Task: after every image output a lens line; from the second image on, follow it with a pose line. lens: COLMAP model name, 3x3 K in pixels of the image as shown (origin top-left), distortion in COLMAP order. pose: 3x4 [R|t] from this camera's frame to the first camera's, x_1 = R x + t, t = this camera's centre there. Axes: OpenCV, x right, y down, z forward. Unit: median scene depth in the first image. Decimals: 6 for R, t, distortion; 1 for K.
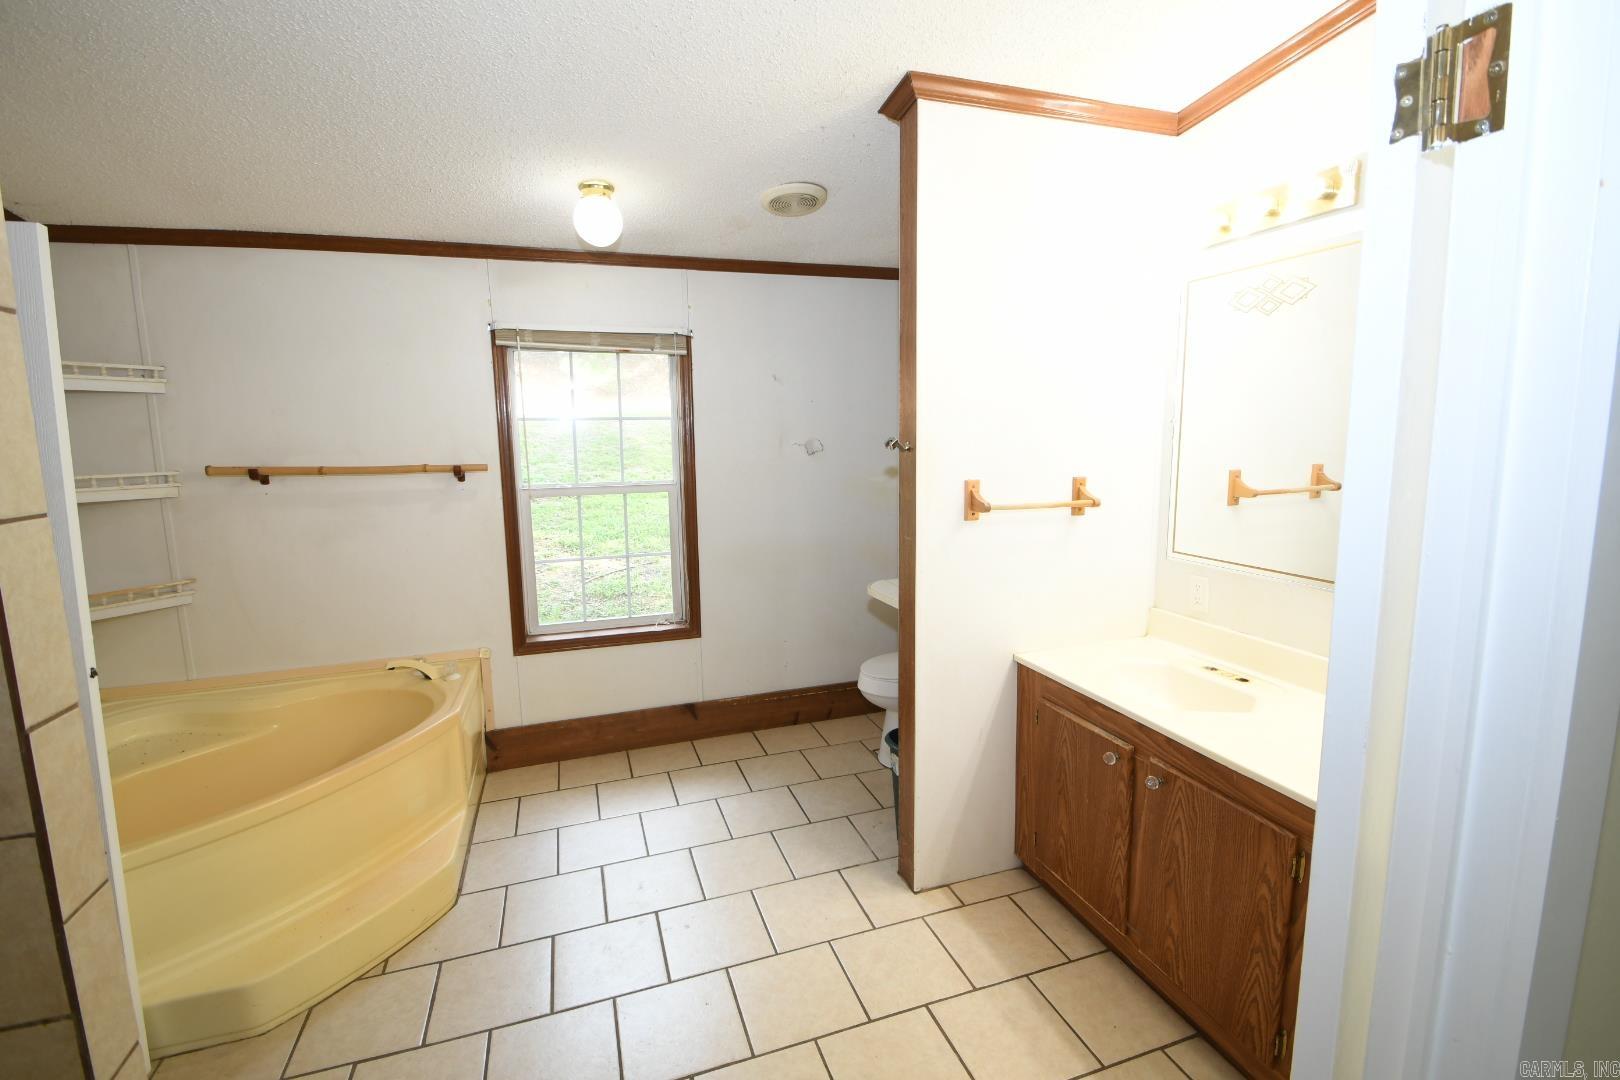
lens RADIAL K [[707.1, 0, 800.1], [0, 707.1, 530.6], [0, 0, 1]] dist [0.013005, -0.014944]
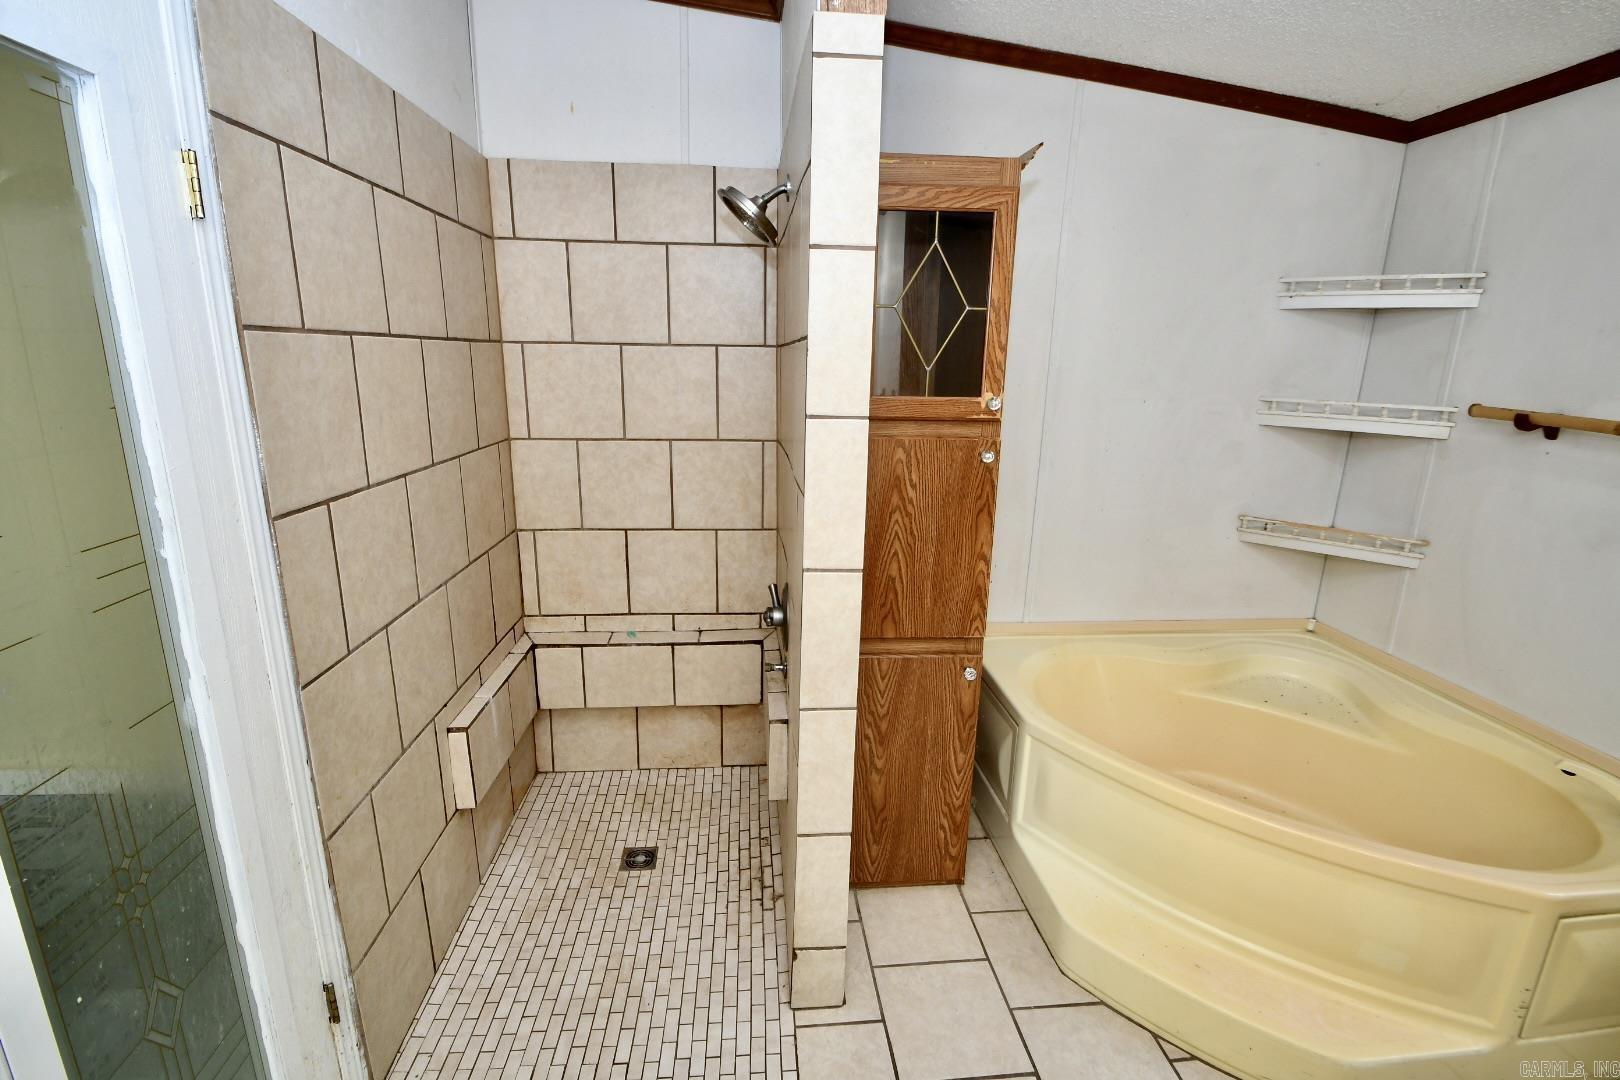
lens RADIAL K [[707.1, 0, 800.1], [0, 707.1, 530.6], [0, 0, 1]] dist [0.013005, -0.014944]
pose [[-0.230263, 0.249282, -0.940658, 0.075015], [-0.148765, 0.946254, 0.287181, -0.073450], [0.961690, 0.206064, -0.180803, 0.473475]]
